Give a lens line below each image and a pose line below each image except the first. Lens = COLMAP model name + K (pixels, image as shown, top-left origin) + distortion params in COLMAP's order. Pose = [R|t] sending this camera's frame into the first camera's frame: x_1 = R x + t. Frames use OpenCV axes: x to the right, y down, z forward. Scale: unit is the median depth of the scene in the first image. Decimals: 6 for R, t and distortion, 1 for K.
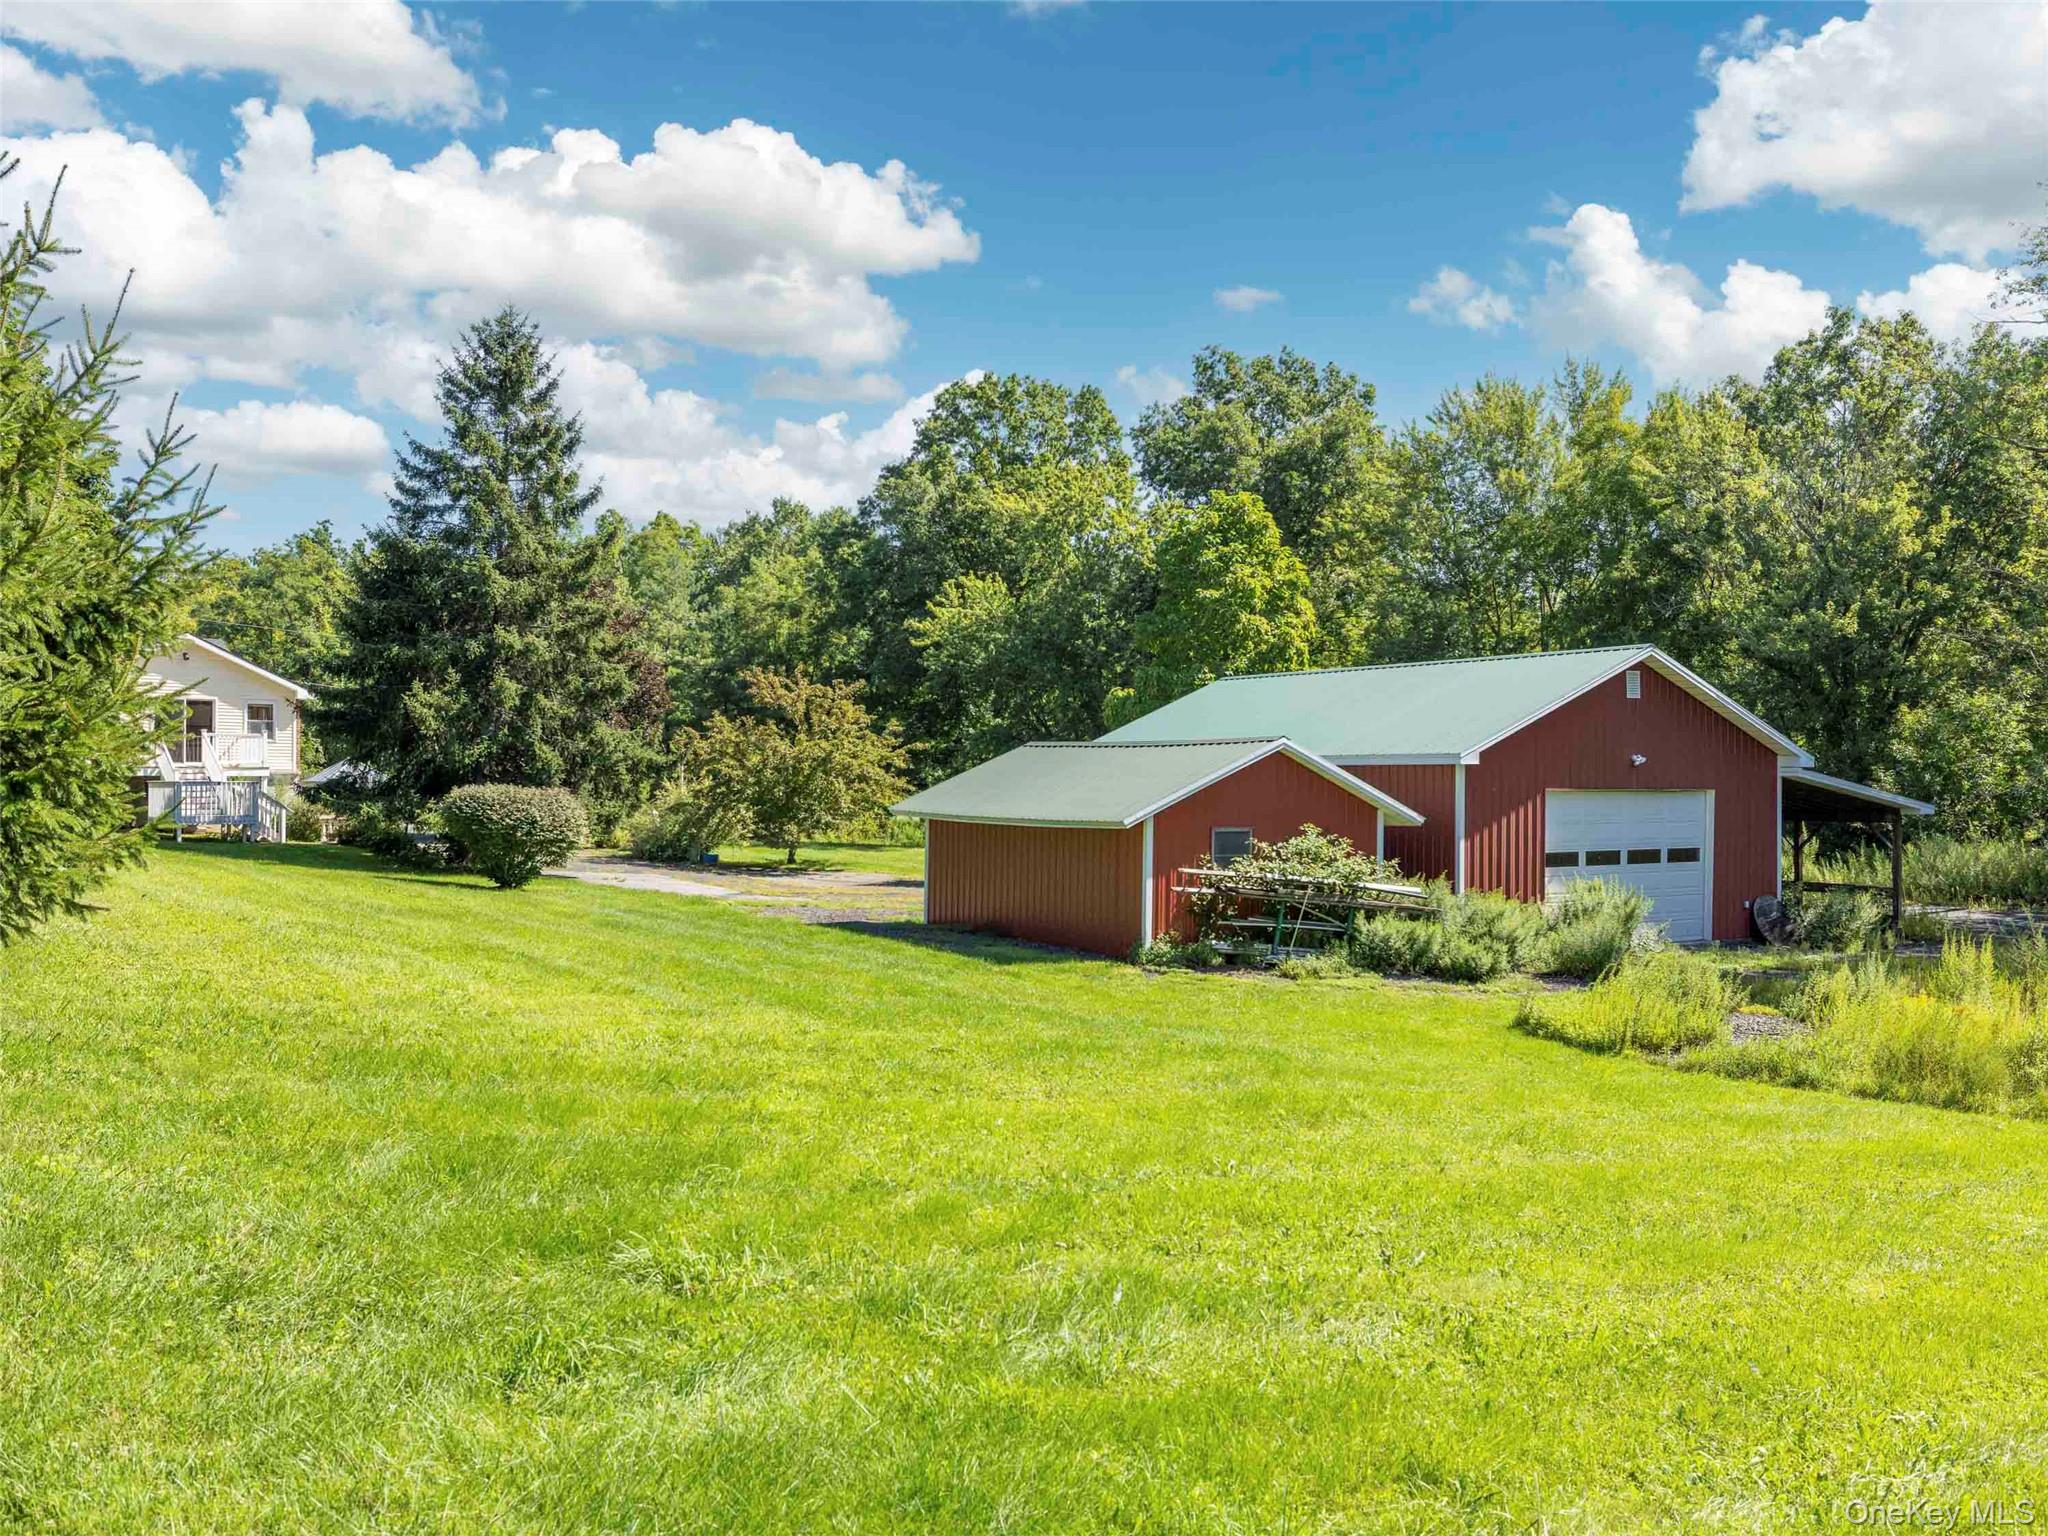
lens RADIAL K [[1475.7, 0, 1024.0], [0, 1475.7, 768.0], [0, 0, 1]] dist [0.003819, 0.001188]
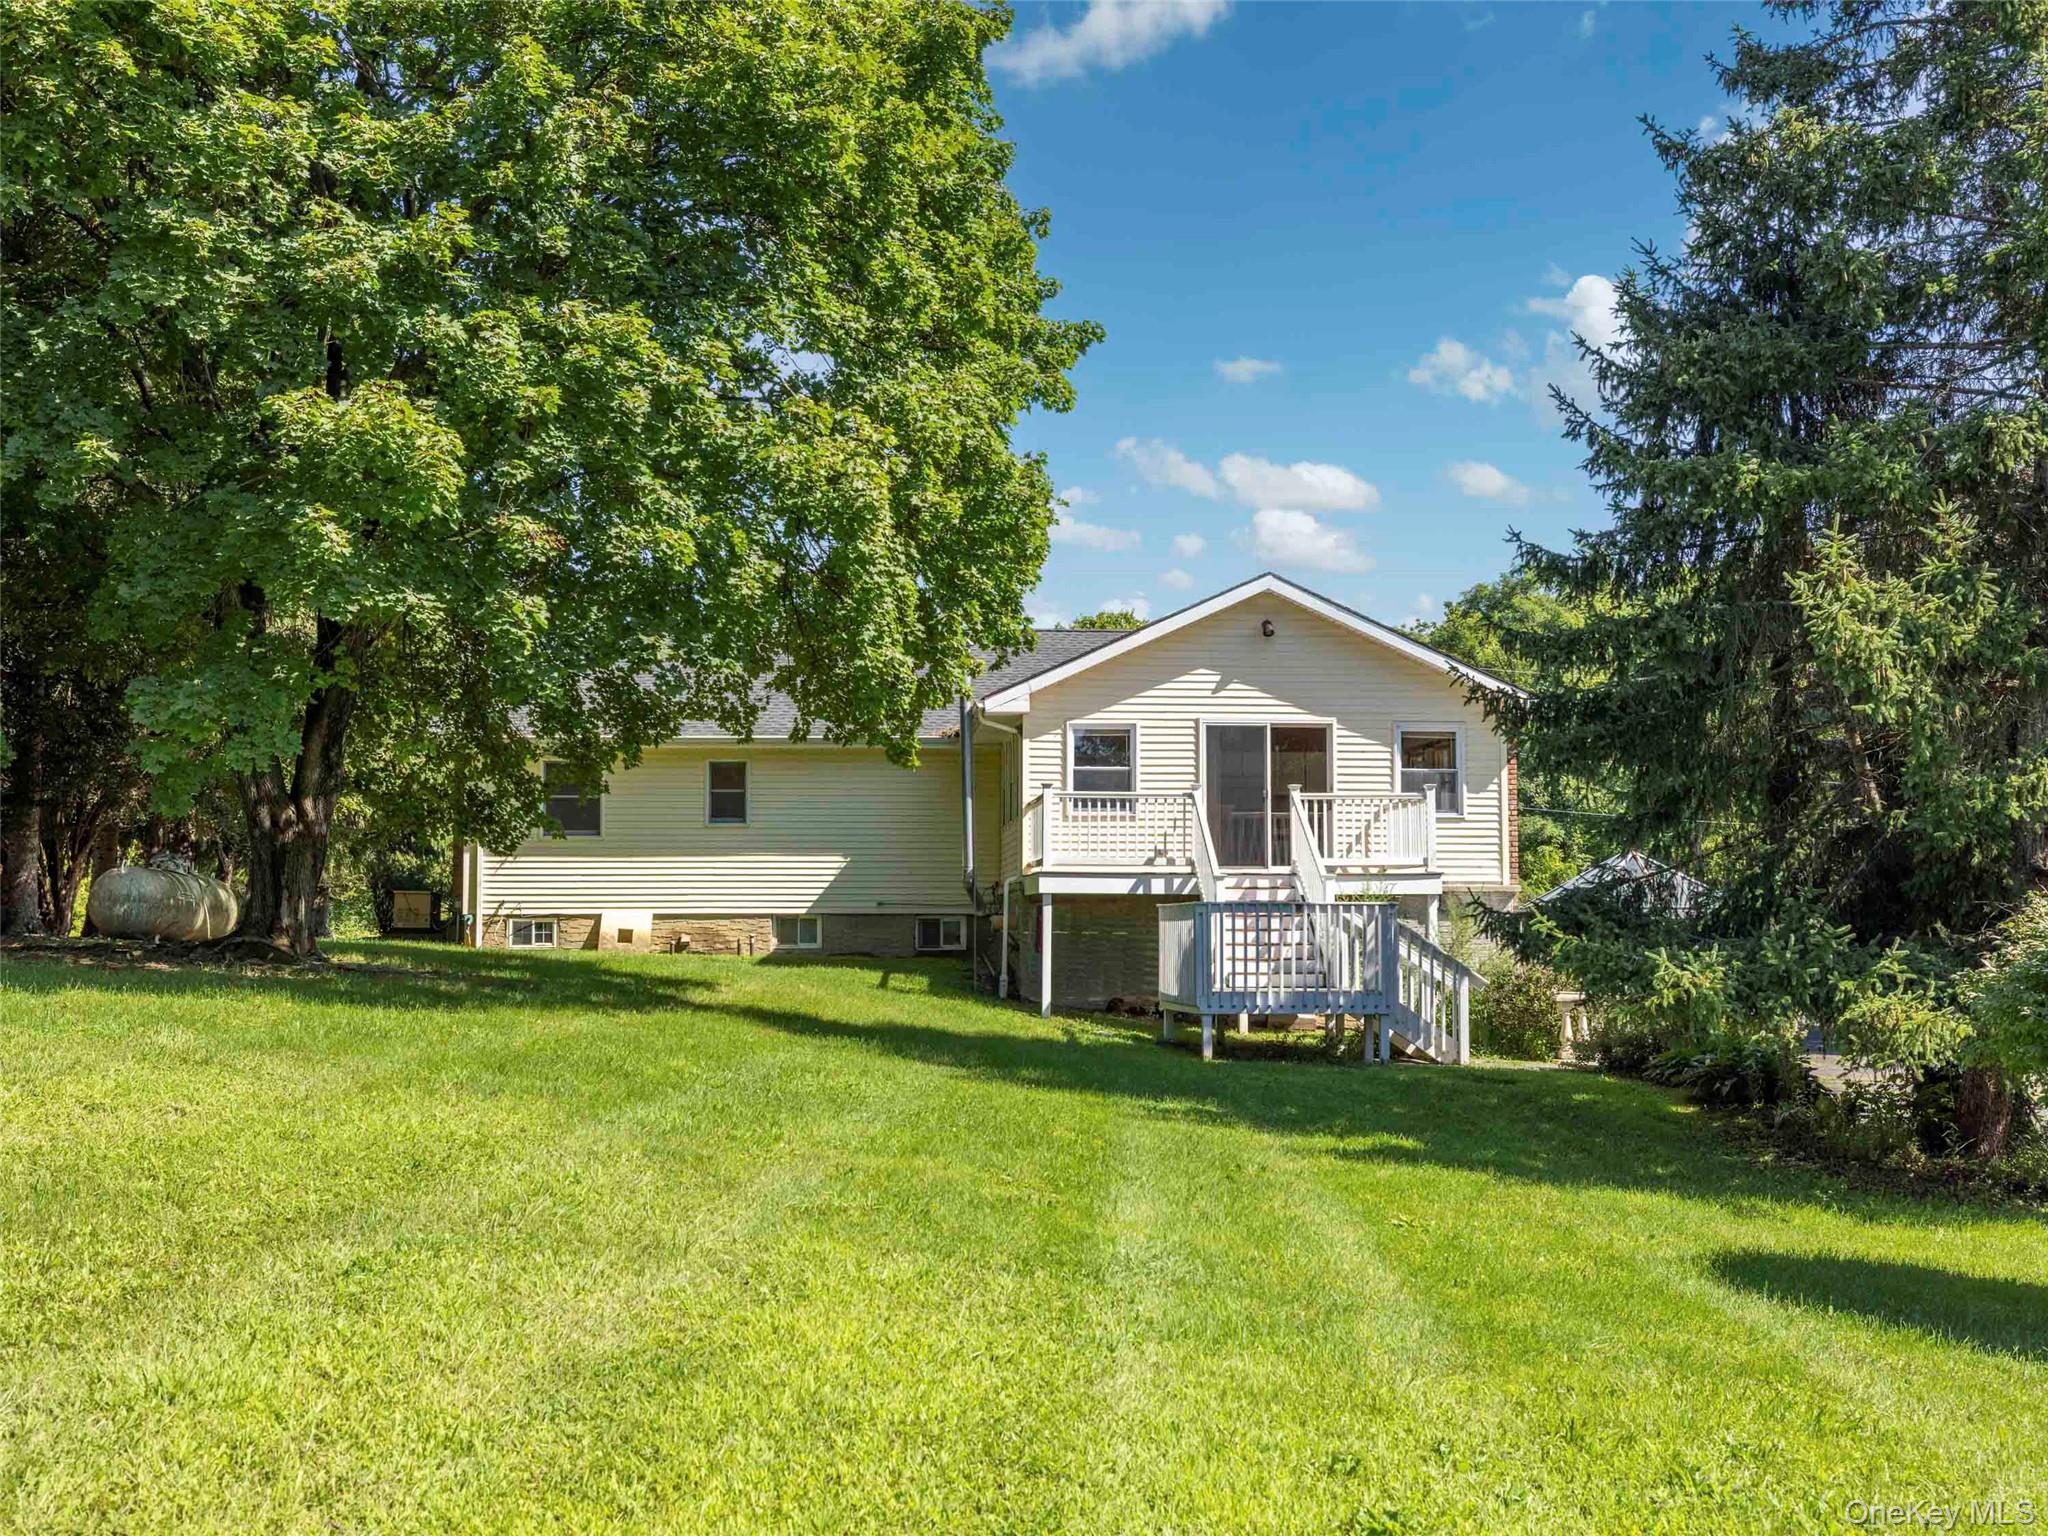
lens RADIAL K [[2131.7, 0, 1021.4], [0, 2131.7, 833.7], [0, 0, 1]] dist [0.133425, -0.012960]
pose [[0.757579, -0.035782, -0.651762, -0.228131], [0.007872, 0.998925, -0.045692, 0.016097], [0.652696, 0.029485, 0.757046, 0.512195]]
